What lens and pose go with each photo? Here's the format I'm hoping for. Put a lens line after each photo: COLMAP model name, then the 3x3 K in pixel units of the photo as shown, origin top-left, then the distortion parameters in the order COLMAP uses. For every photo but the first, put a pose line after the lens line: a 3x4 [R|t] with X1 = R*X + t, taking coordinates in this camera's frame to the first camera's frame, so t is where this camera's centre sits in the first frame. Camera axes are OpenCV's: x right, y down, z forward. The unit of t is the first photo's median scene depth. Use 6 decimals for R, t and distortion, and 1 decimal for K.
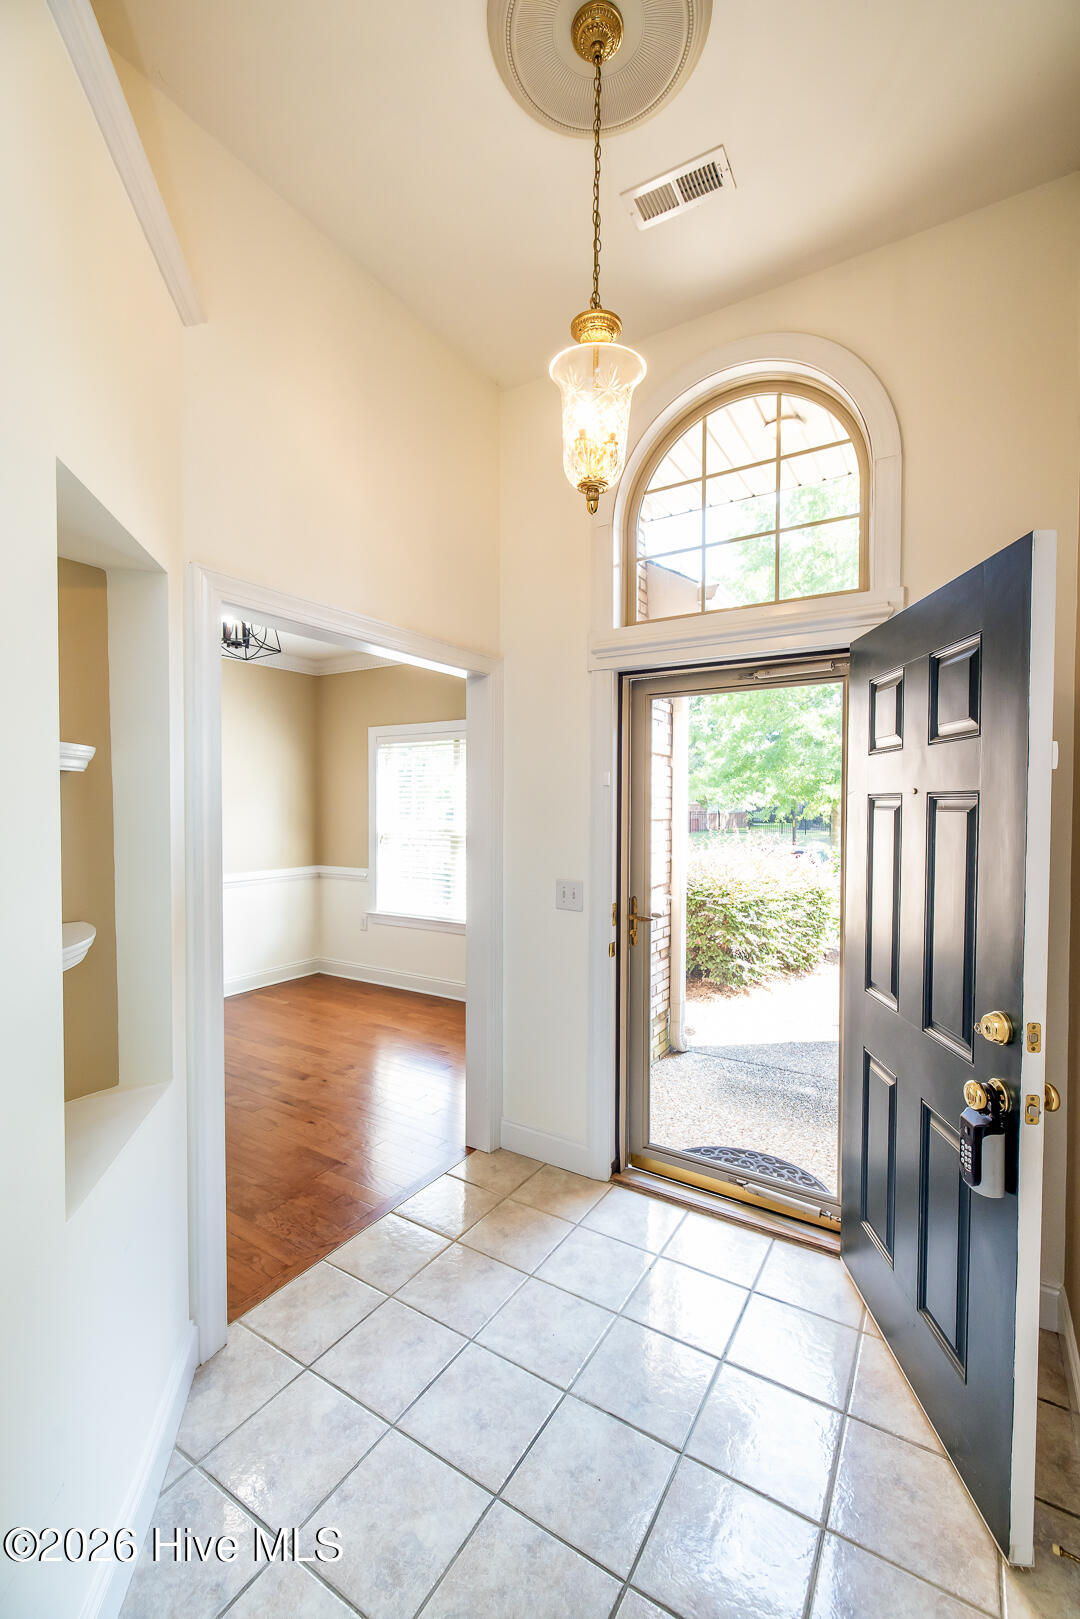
lens RADIAL K [[677.7, 0, 542.6], [0, 677.7, 834.1], [0, 0, 1]] dist [-0.001521, 0.000272]
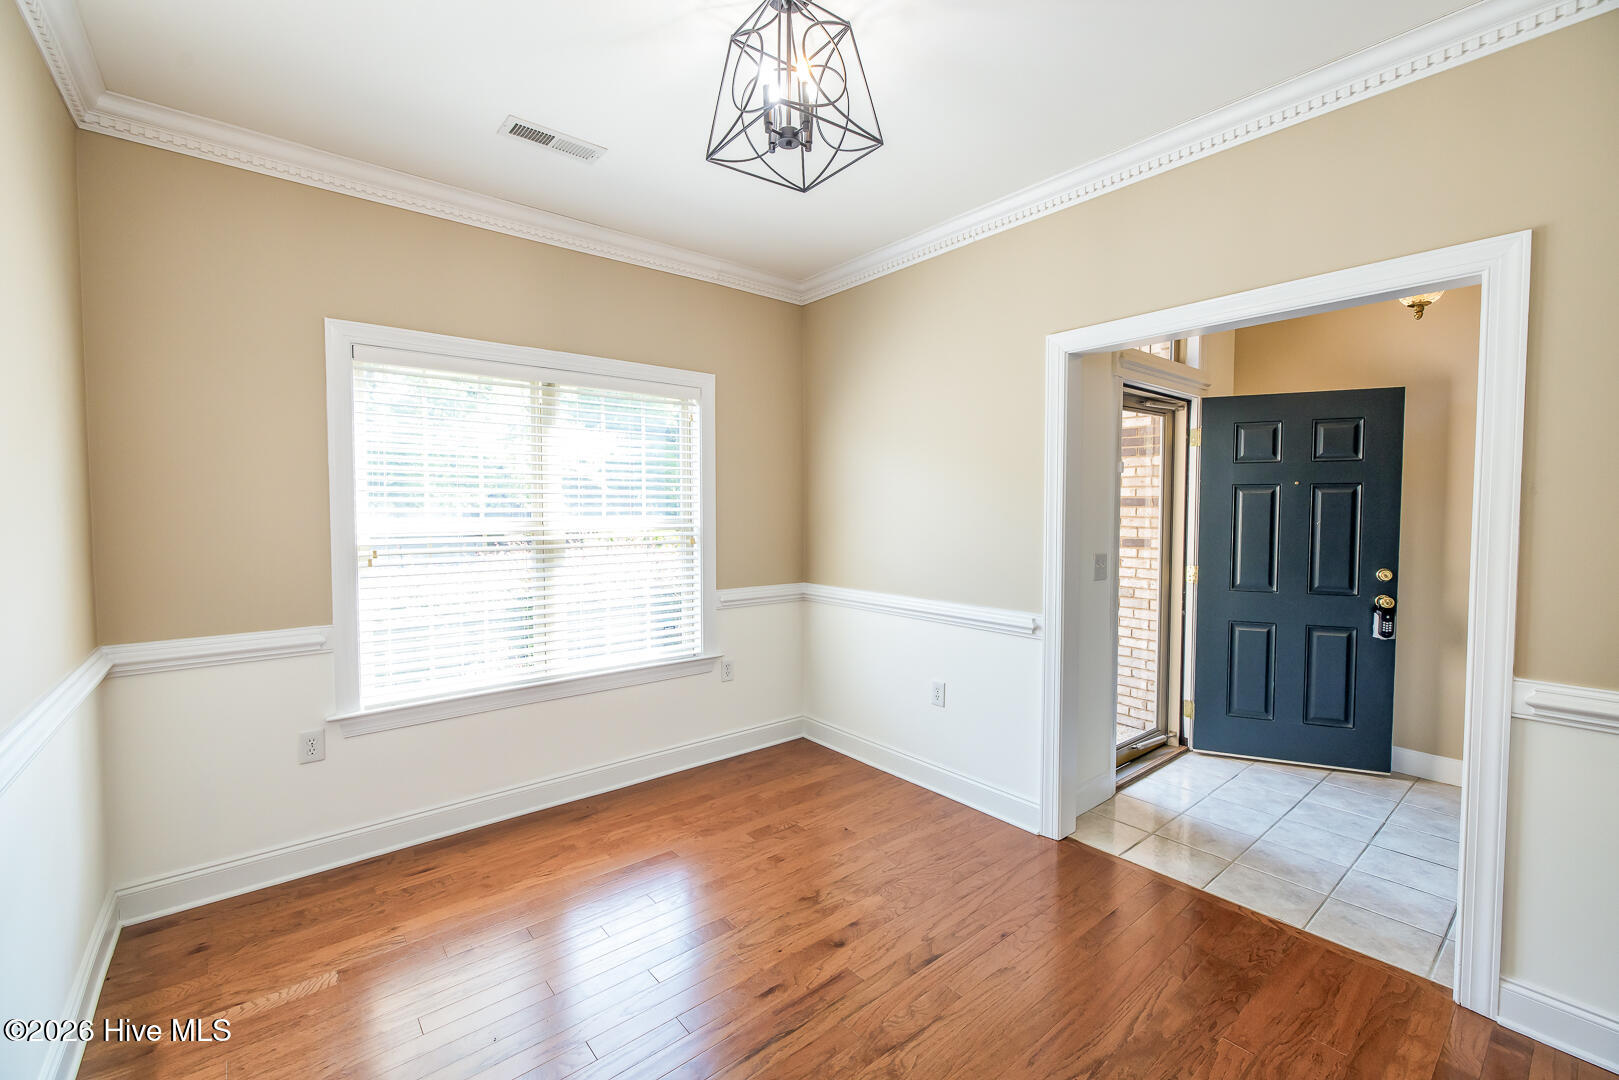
lens RADIAL K [[677.7, 0, 809.3], [0, 677.7, 534.7], [0, 0, 1]] dist [-0.001521, 0.000272]
pose [[0.322396, -0.038468, 0.945823, -0.654769], [0.051145, 0.998422, 0.023174, -0.004629], [-0.945222, 0.040902, 0.323855, 0.593411]]
